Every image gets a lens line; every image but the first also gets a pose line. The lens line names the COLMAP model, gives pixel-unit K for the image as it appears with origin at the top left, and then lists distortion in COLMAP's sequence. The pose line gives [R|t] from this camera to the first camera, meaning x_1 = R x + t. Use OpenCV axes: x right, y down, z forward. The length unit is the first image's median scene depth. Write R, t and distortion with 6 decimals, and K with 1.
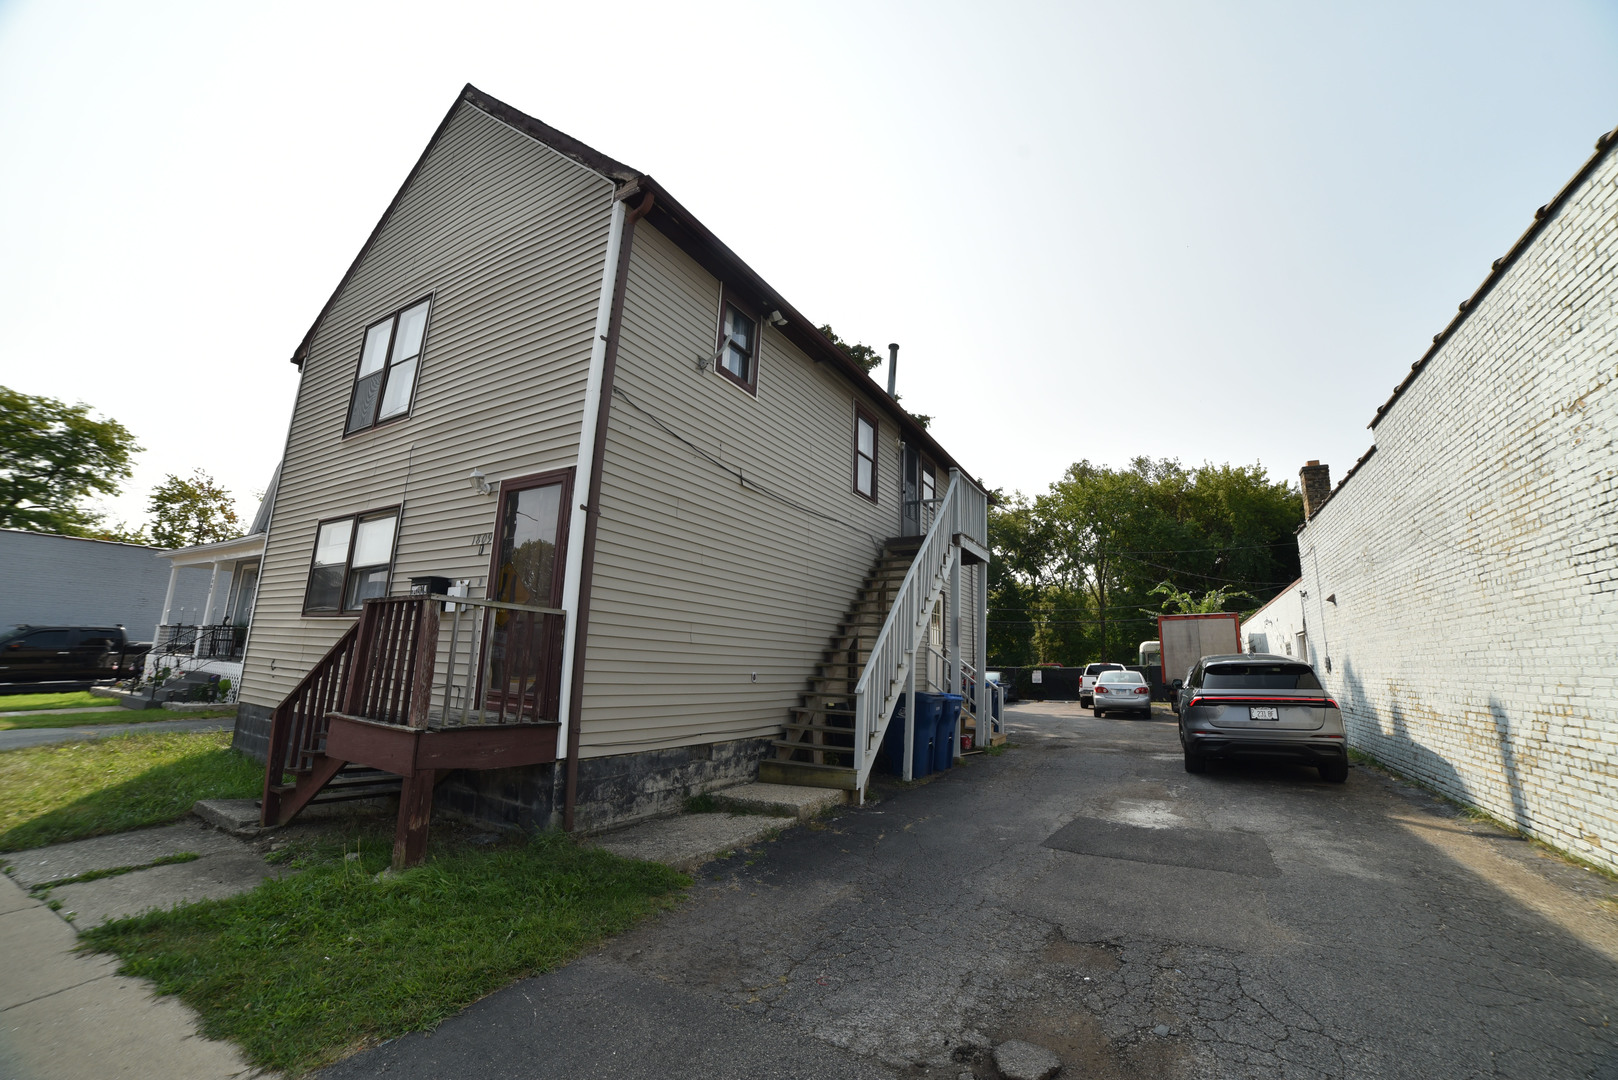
lens RADIAL K [[640.6, 0, 812.9], [0, 640.6, 536.7], [0, 0, 1]] dist [-0.094429, 0.026179]
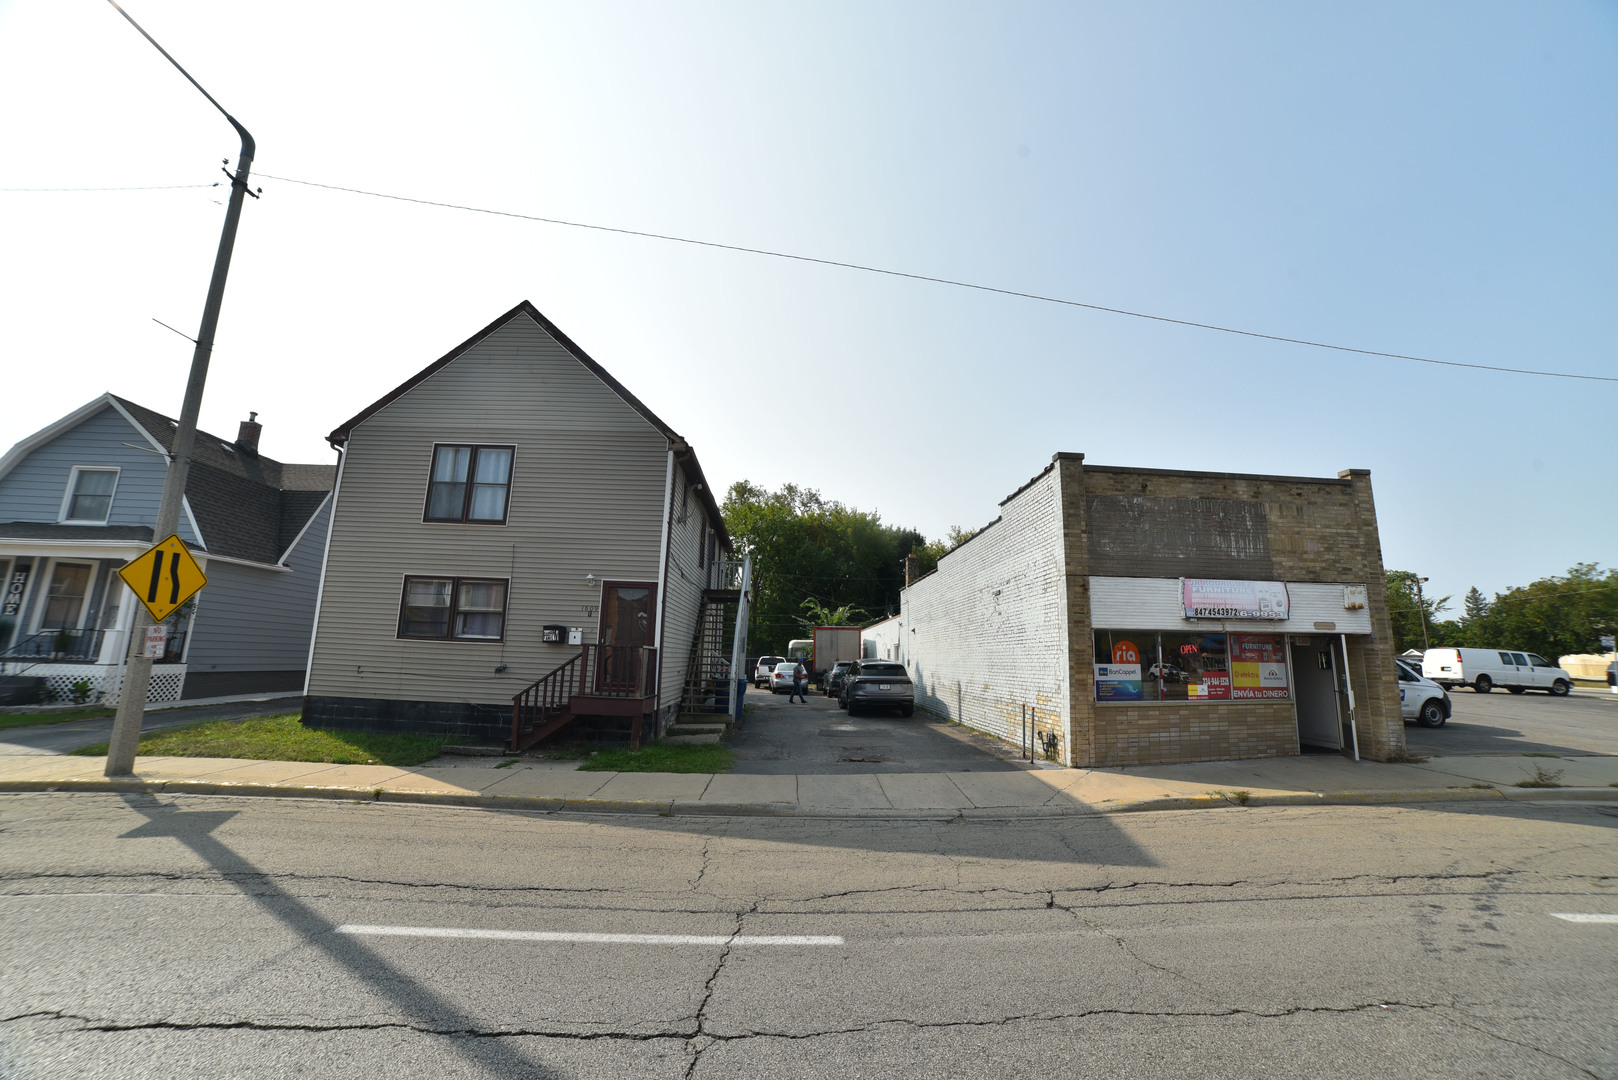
lens RADIAL K [[640.6, 0, 812.9], [0, 640.6, 536.7], [0, 0, 1]] dist [-0.094429, 0.026179]
pose [[0.846986, 0.092790, 0.523455, -0.572594], [-0.105020, 0.994450, -0.006350, -0.163246], [-0.521139, -0.049595, 0.852030, -0.625777]]
